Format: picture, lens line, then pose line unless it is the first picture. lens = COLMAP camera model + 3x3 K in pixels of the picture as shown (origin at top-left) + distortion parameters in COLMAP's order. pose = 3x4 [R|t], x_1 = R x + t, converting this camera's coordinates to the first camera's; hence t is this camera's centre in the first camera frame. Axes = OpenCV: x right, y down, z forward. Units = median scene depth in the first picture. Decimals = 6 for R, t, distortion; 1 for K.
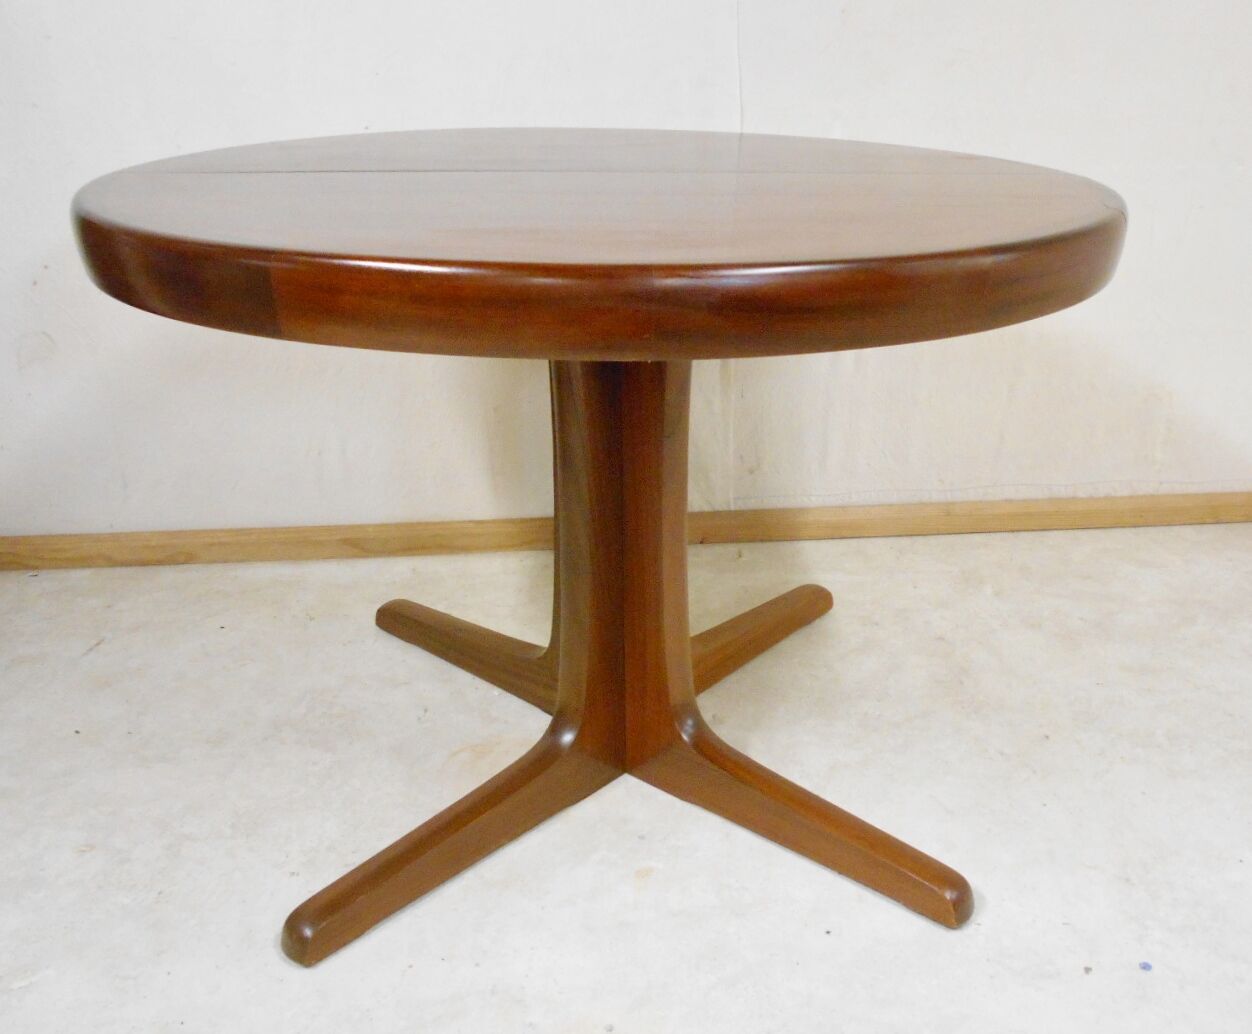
lens RADIAL K [[1219.6, 0, 725.8], [0, 1219.6, 516.4], [0, 0, 1]] dist [-0.006726, -0.016556]
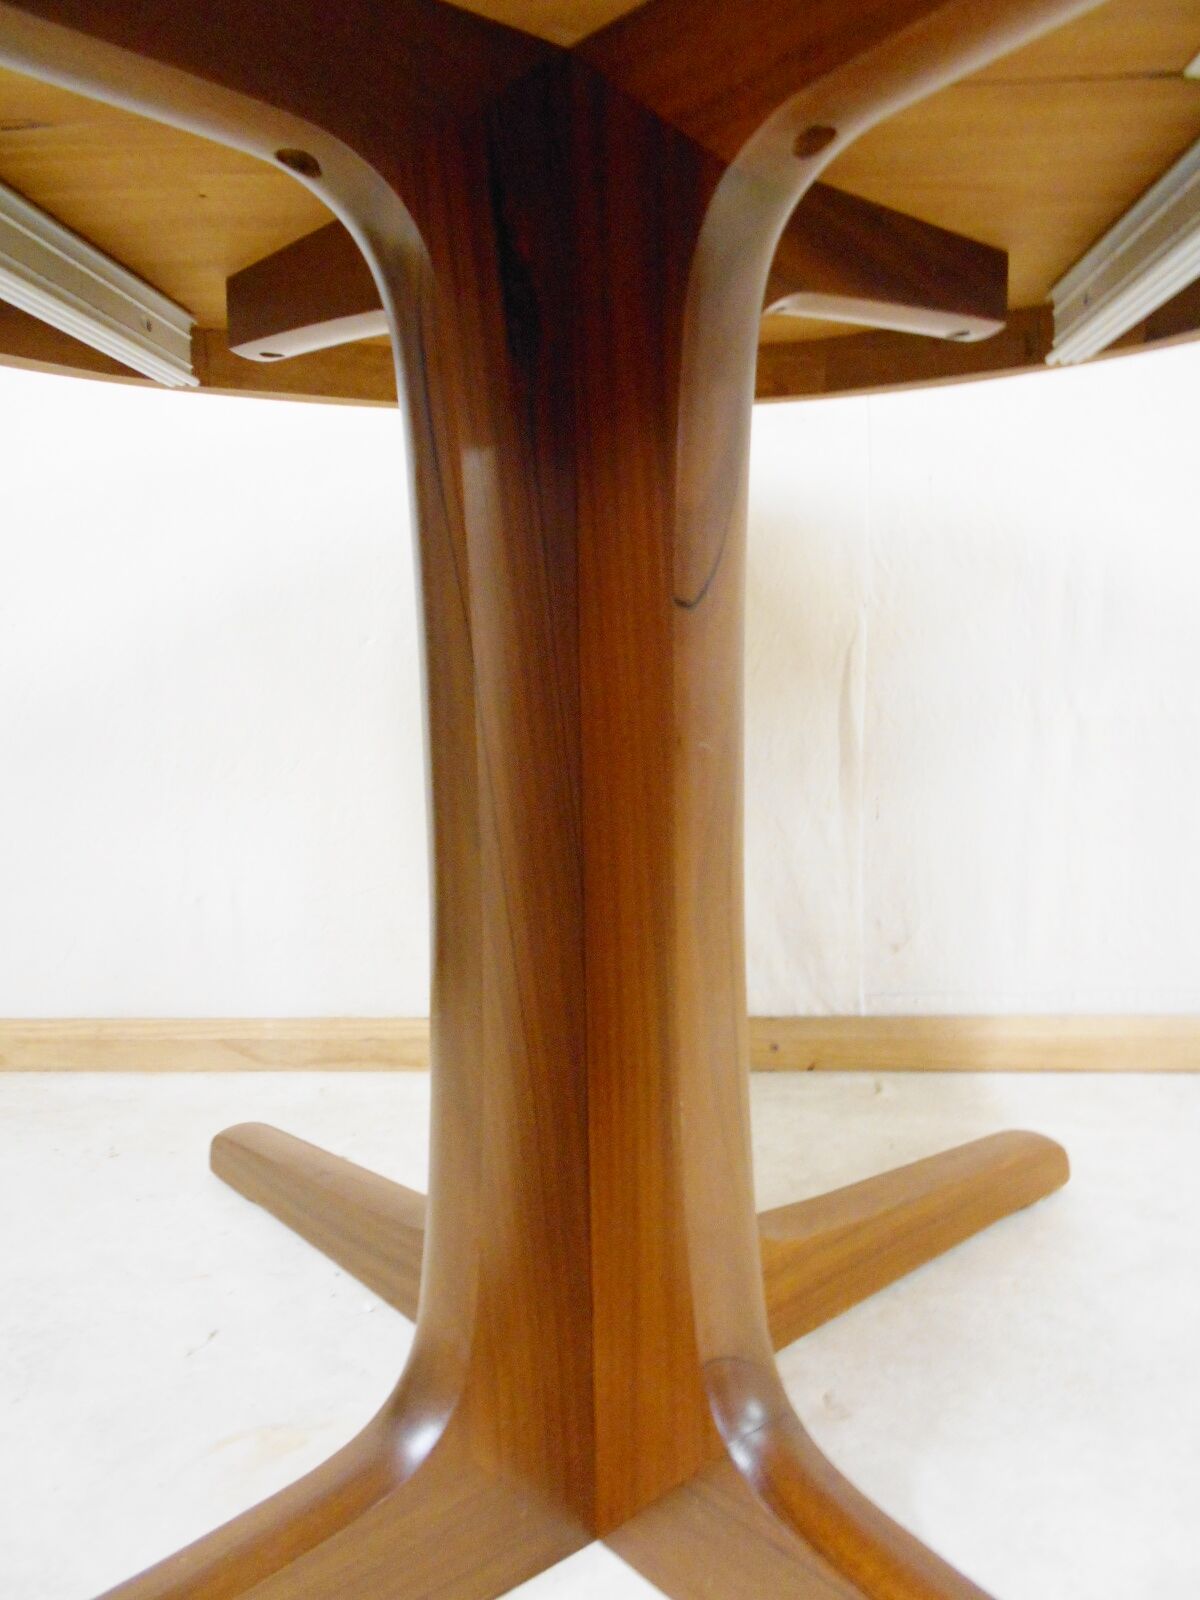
lens RADIAL K [[1234.0, 0, 608.6], [0, 1234.0, 809.9], [0, 0, 1]] dist [-0.004048, 0.000391]
pose [[0.981284, -0.012847, -0.192138, 0.000416], [-0.039577, 0.963016, -0.266521, 0.078074], [0.188456, 0.269137, 0.944484, 0.487678]]
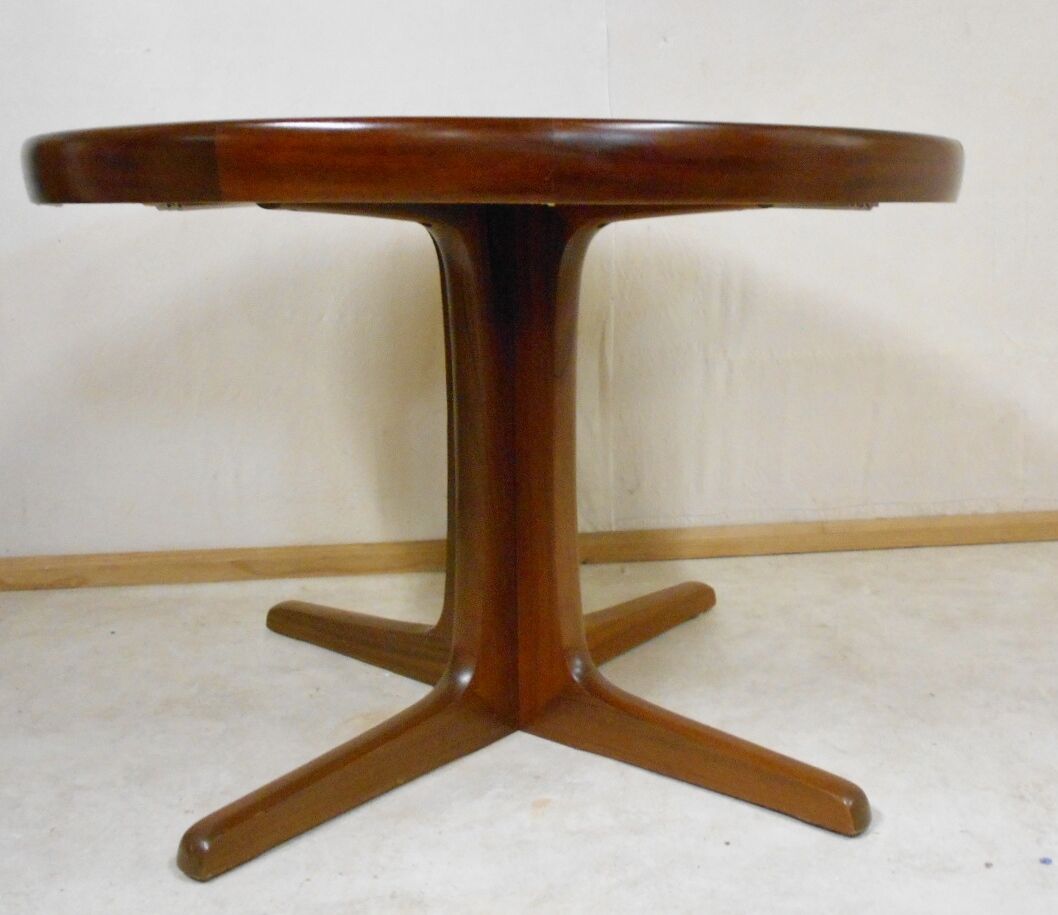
lens RADIAL K [[1220.3, 0, 620.1], [0, 1220.3, 422.3], [0, 0, 1]] dist [-0.010776, -0.021054]
pose [[0.999479, -0.022975, 0.022656, -0.013209], [0.027180, 0.977873, -0.207425, 0.148264], [-0.017389, 0.207933, 0.977988, -0.032095]]
